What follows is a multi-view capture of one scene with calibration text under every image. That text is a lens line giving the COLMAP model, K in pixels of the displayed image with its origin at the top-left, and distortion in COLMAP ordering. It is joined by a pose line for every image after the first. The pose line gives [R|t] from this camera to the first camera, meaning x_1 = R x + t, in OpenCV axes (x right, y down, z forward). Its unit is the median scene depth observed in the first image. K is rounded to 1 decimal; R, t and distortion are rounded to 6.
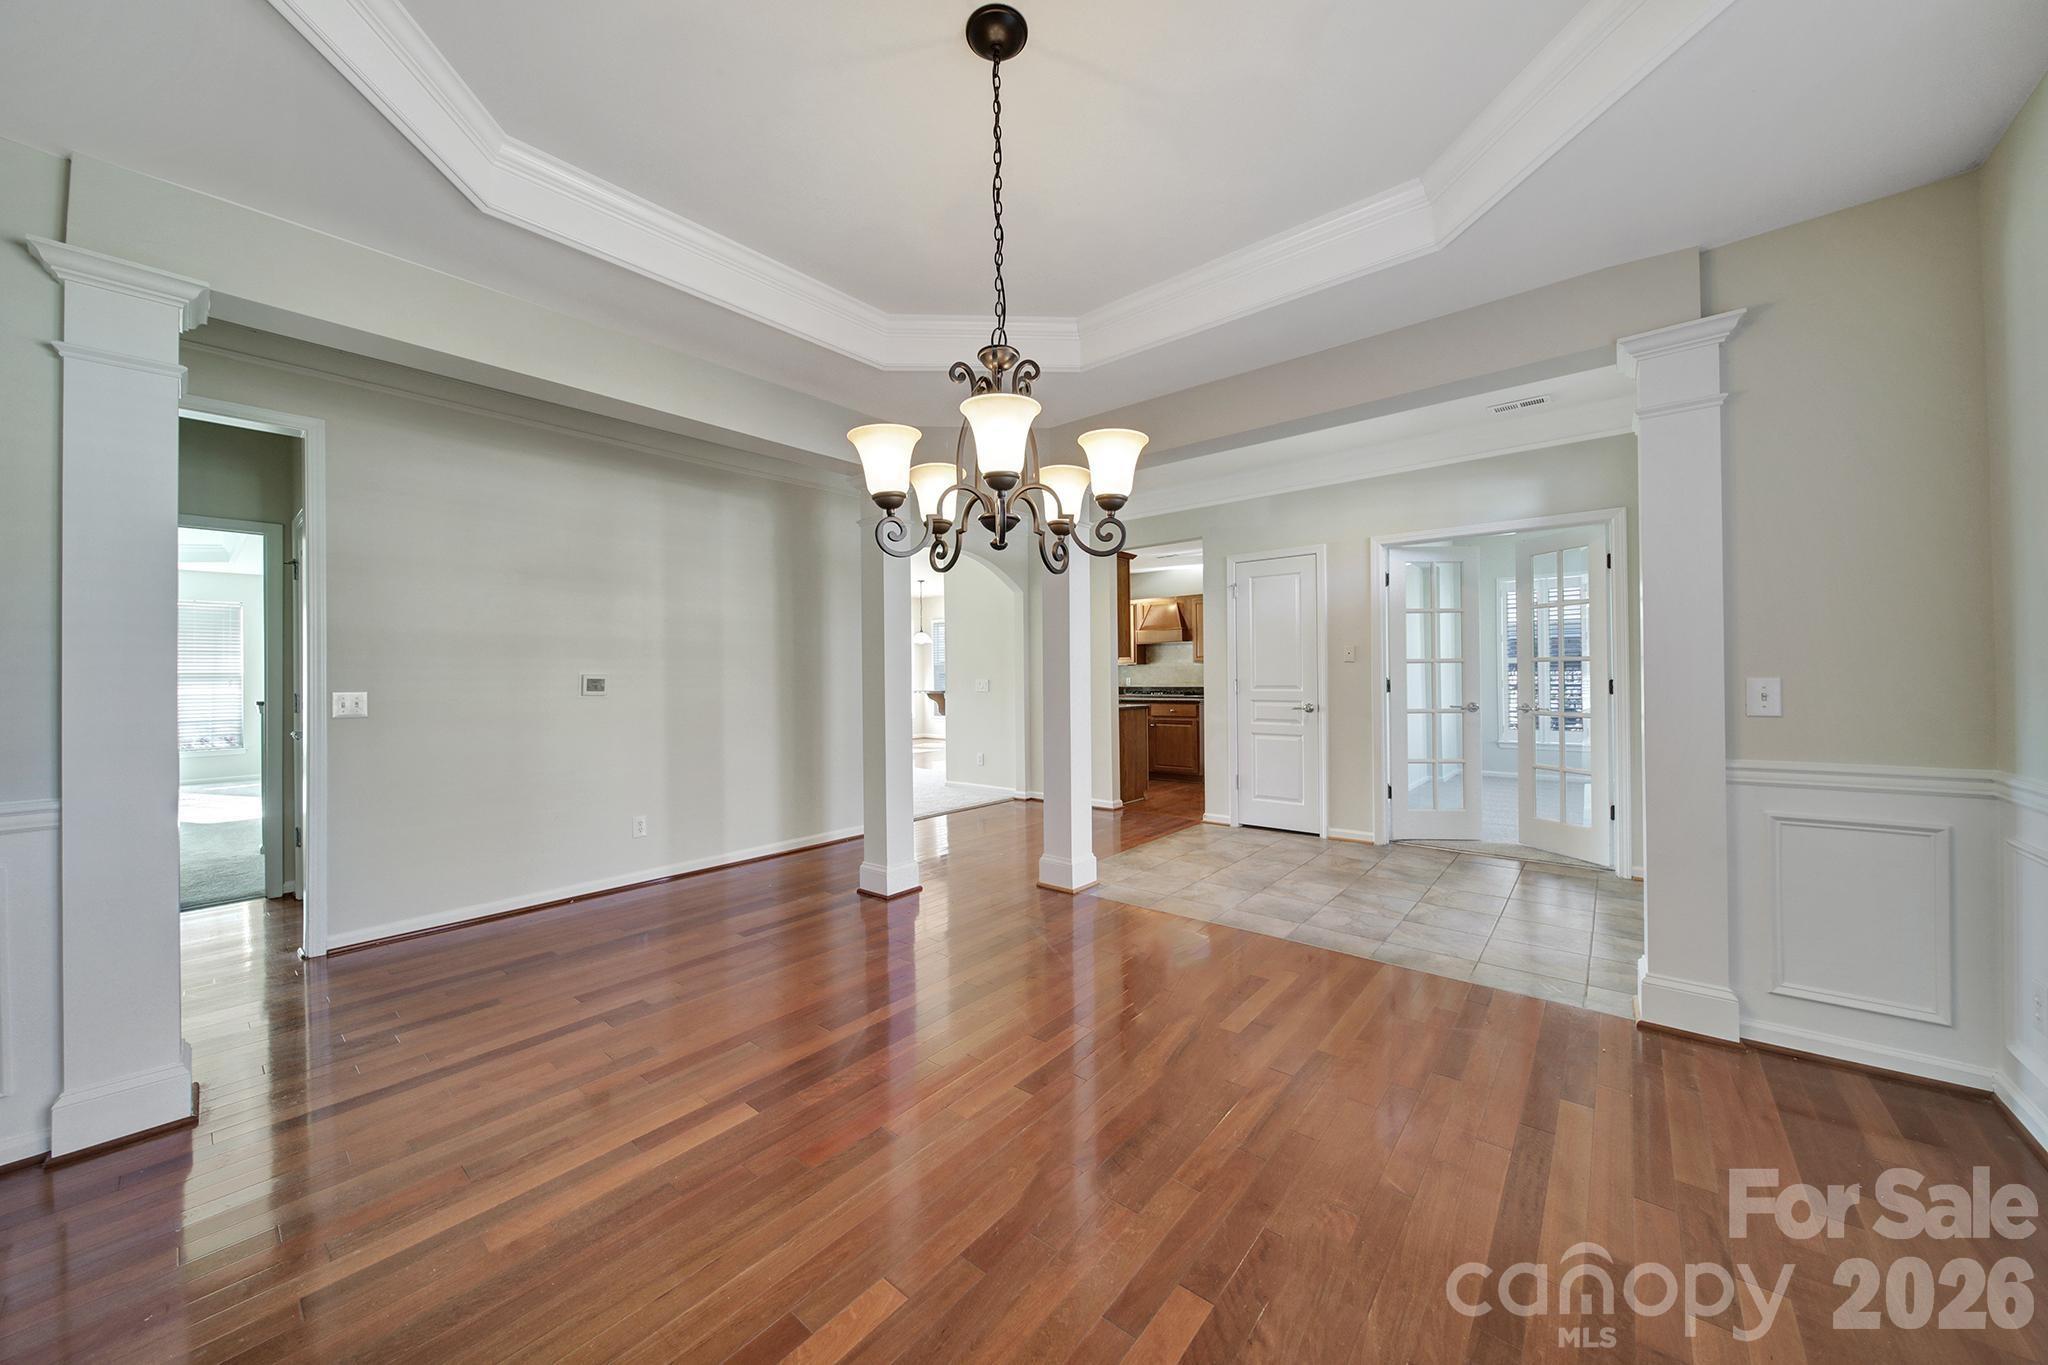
lens RADIAL K [[713.0, 0, 1028.8], [0, 713.0, 671.2], [0, 0, 1]] dist [-0.003455, -0.000698]
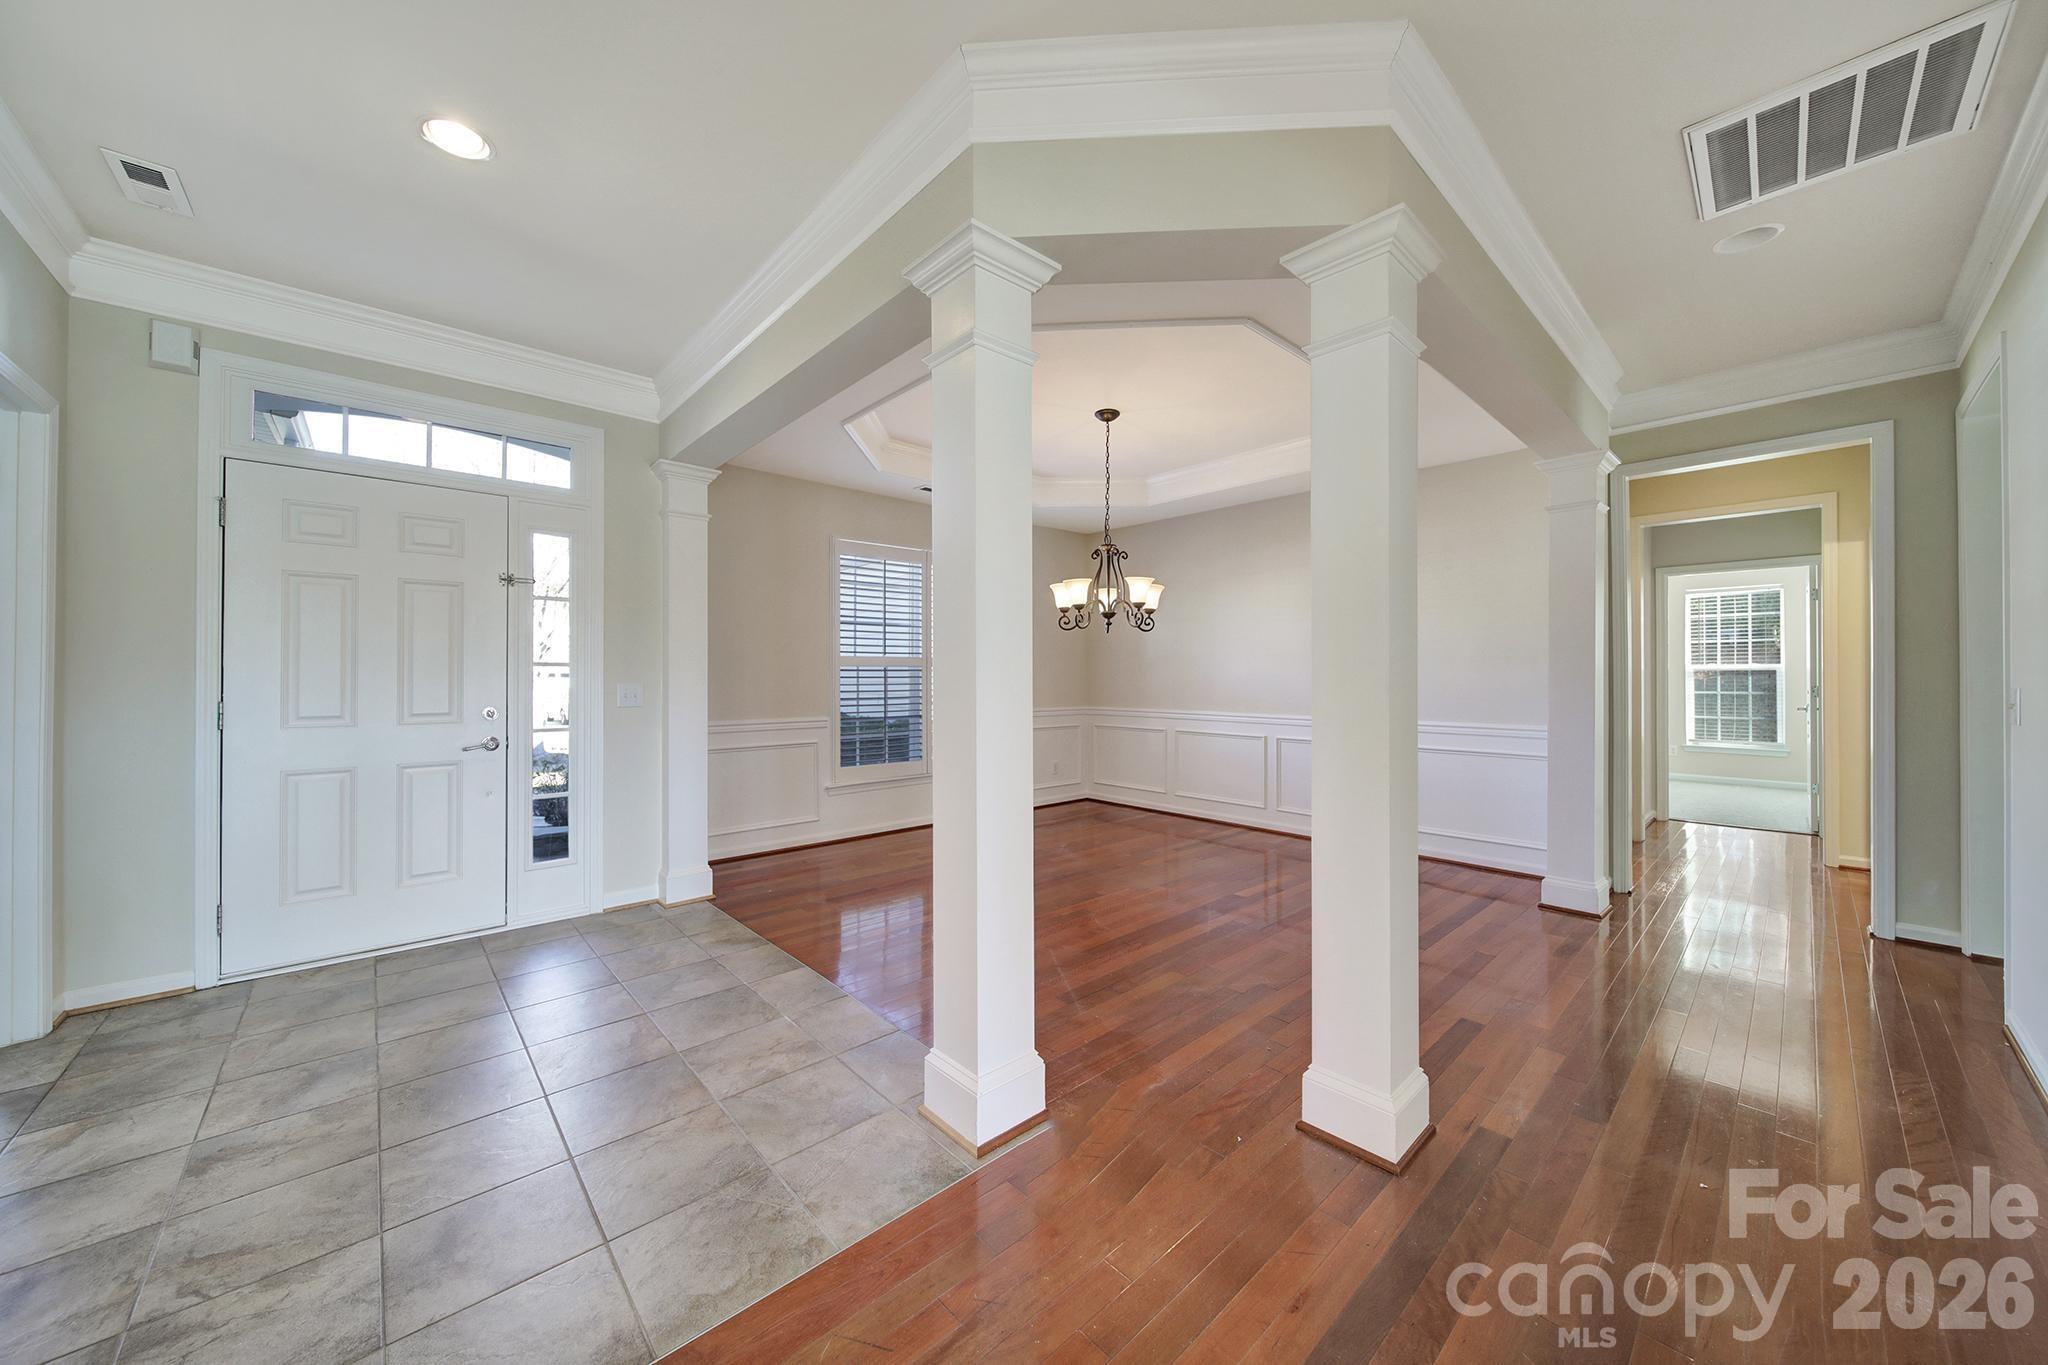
lens RADIAL K [[713.0, 0, 1019.0], [0, 713.0, 675.3], [0, 0, 1]] dist [-0.003455, -0.000698]
pose [[-0.989452, 0.009524, 0.144549, -0.041554], [0.008115, 0.999914, -0.010331, 0.012267], [-0.144635, -0.009049, -0.989444, 1.586619]]
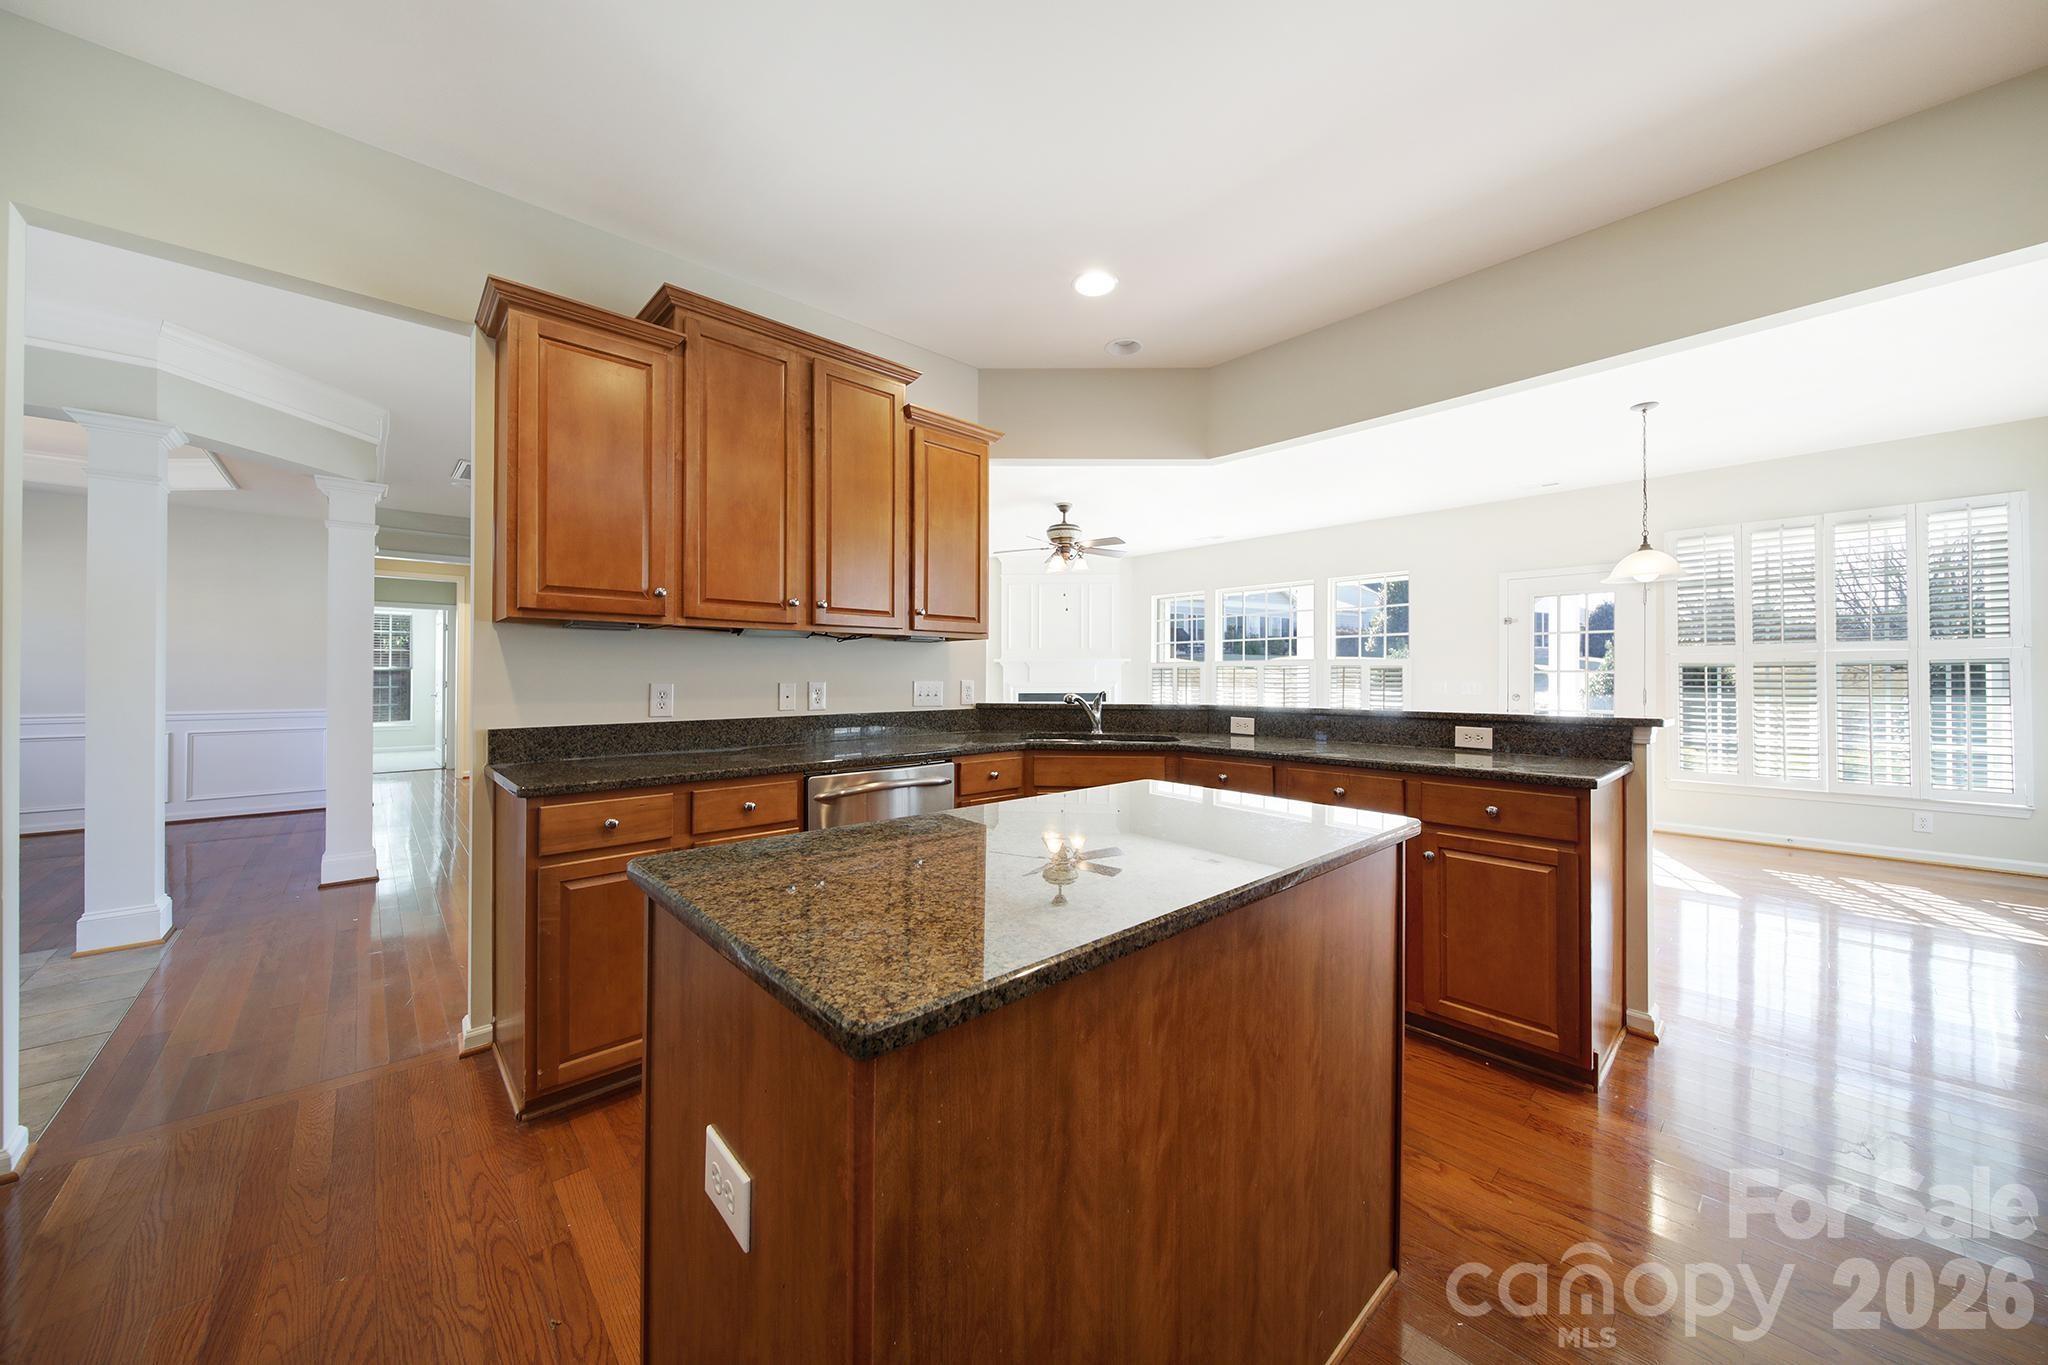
lens RADIAL K [[713.0, 0, 1016.3], [0, 713.0, 670.8], [0, 0, 1]] dist [-0.003455, -0.000698]
pose [[-0.144944, 0.005128, -0.989427, 0.736579], [0.008474, 0.999956, 0.003942, 0.004622], [0.989404, -0.007813, -0.144981, 2.251721]]
